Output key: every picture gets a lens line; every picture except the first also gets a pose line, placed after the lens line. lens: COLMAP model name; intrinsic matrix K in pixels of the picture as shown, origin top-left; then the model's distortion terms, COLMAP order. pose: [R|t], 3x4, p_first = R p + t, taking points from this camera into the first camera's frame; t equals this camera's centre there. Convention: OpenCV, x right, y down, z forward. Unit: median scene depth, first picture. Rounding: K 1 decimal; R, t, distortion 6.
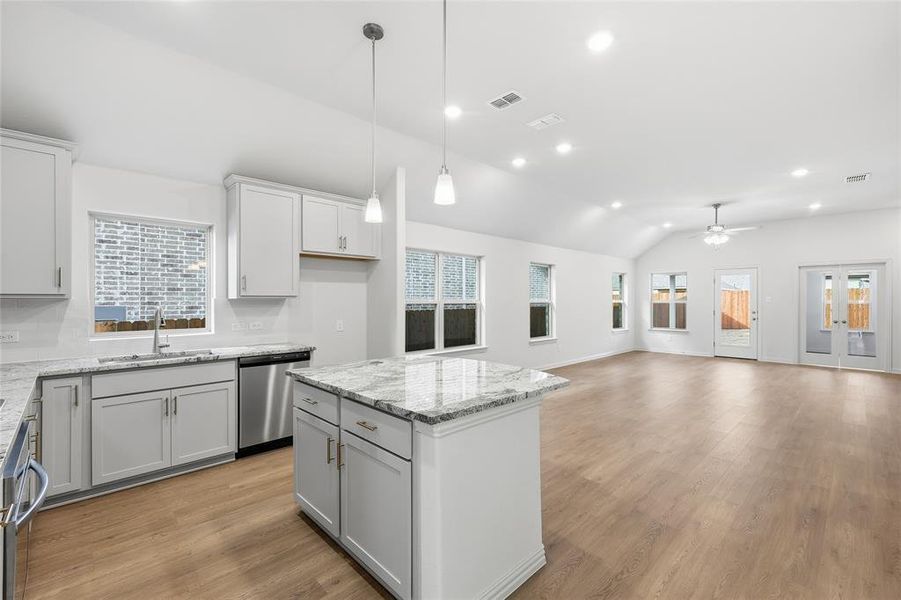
lens RADIAL K [[395.2, 0, 447.3], [0, 395.2, 300.3], [0, 0, 1]] dist [0.000646, -0.000057]
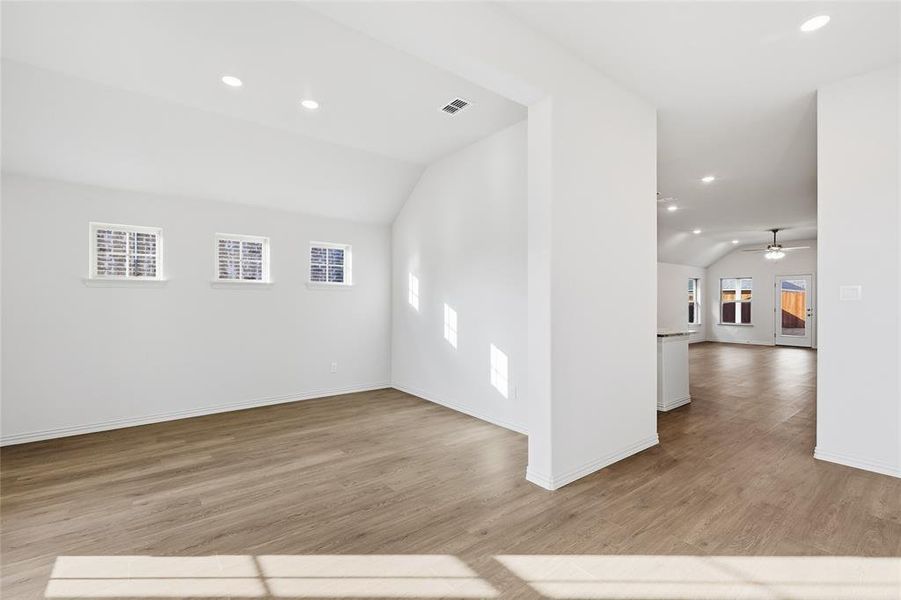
lens RADIAL K [[395.2, 0, 440.5], [0, 395.2, 301.2], [0, 0, 1]] dist [0.000646, -0.000057]
pose [[0.992499, 0.002785, -0.122220, -0.260544], [-0.002911, 0.999995, -0.000852, 0.008355], [0.122217, 0.001202, 0.992503, -0.433038]]
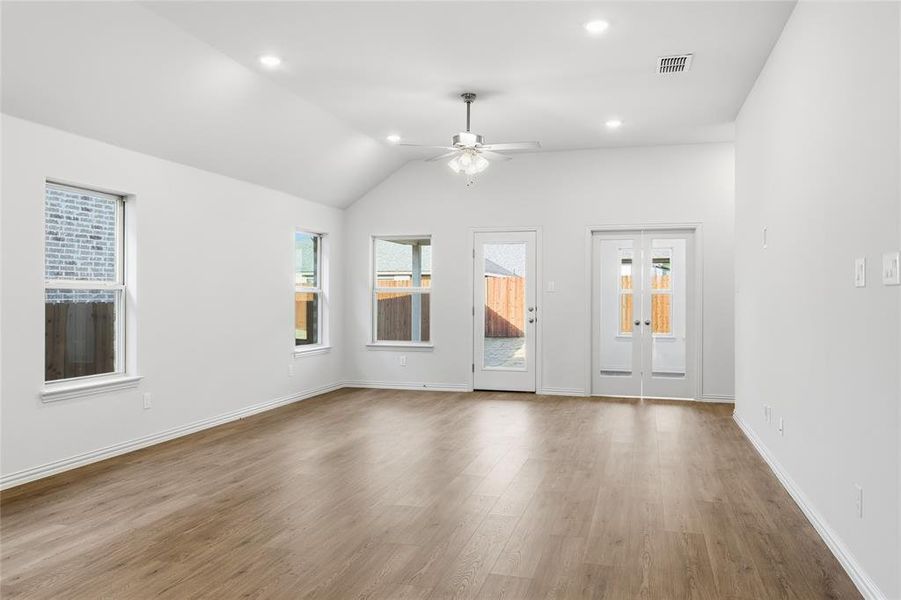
lens RADIAL K [[688.9, 0, 447.0], [0, 688.9, 298.3], [0, 0, 1]] dist [-0.032797, -0.000941]
pose [[0.864710, -0.001523, 0.502269, 0.186479], [-0.000623, 0.999991, 0.004106, 0.011405], [-0.502271, -0.003863, 0.864702, 0.220203]]
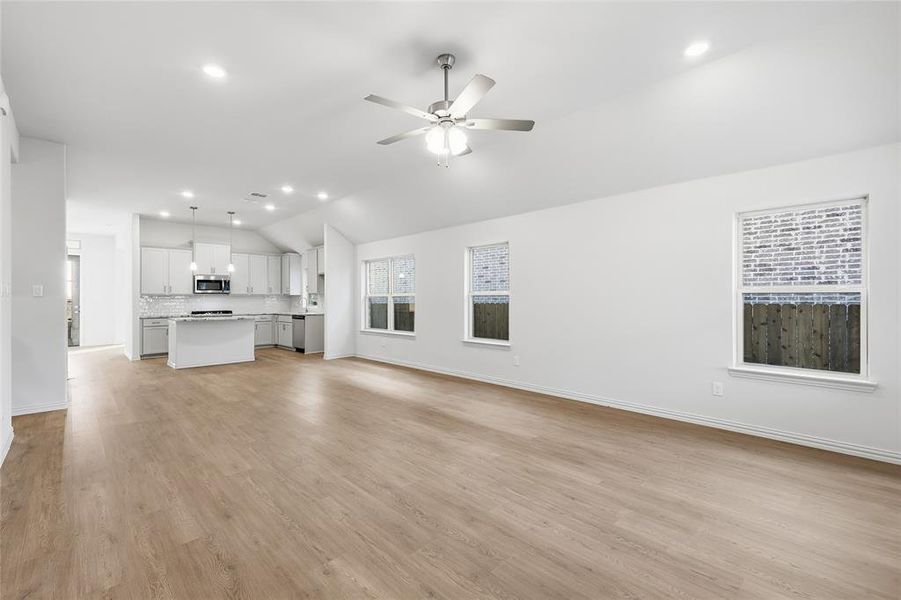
lens RADIAL K [[395.2, 0, 447.0], [0, 395.2, 301.2], [0, 0, 1]] dist [0.000646, -0.000057]
pose [[-0.003080, -0.002590, -0.999992, 0.804019], [0.001550, 0.999995, -0.002594, 0.017573], [0.999994, -0.001558, -0.003076, 0.735648]]
